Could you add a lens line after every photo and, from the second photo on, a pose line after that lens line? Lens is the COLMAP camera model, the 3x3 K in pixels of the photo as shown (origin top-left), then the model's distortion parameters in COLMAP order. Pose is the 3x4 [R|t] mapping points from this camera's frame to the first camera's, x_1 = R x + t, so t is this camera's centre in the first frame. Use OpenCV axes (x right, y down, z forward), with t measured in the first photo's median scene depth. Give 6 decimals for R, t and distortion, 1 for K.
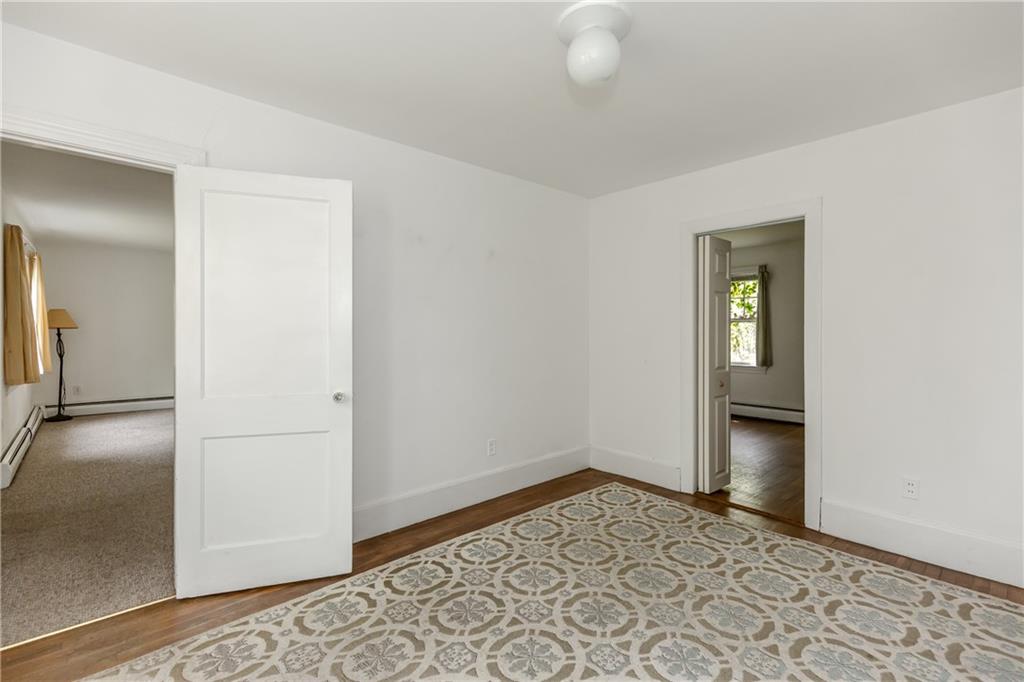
lens RADIAL K [[457.8, 0, 515.6], [0, 457.8, 337.5], [0, 0, 1]] dist [0.008545, 0.000000]
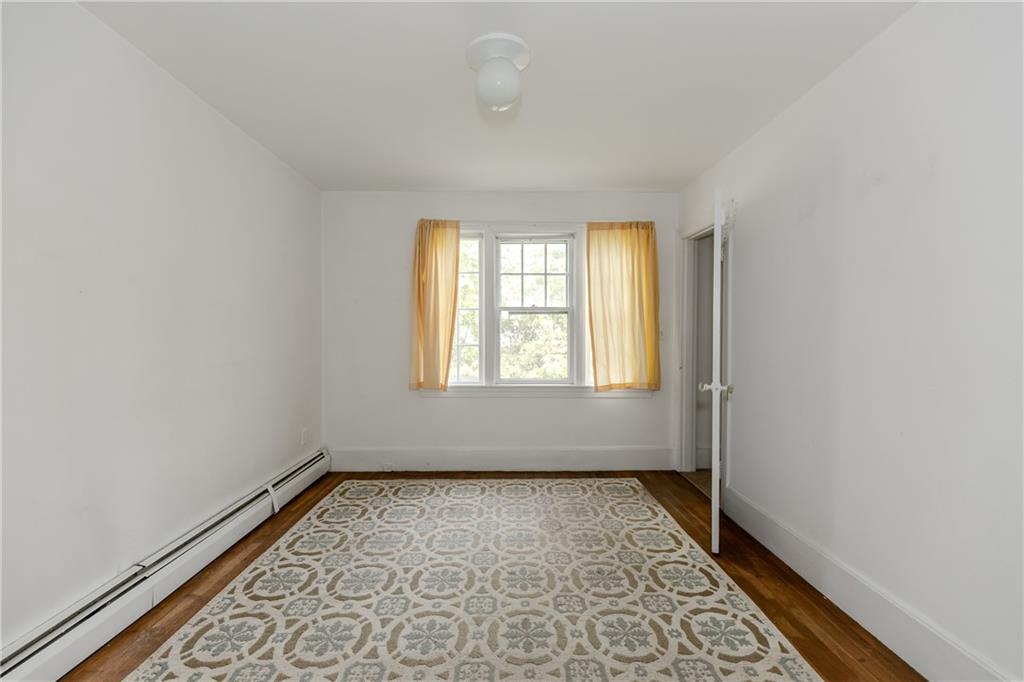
lens RADIAL K [[457.8, 0, 515.6], [0, 457.8, 337.5], [0, 0, 1]] dist [0.008545, 0.000000]
pose [[-0.656347, 0.004878, -0.754444, 0.779648], [-0.011426, 0.999800, 0.016405, -0.007330], [0.754373, 0.019388, -0.656160, 1.384214]]
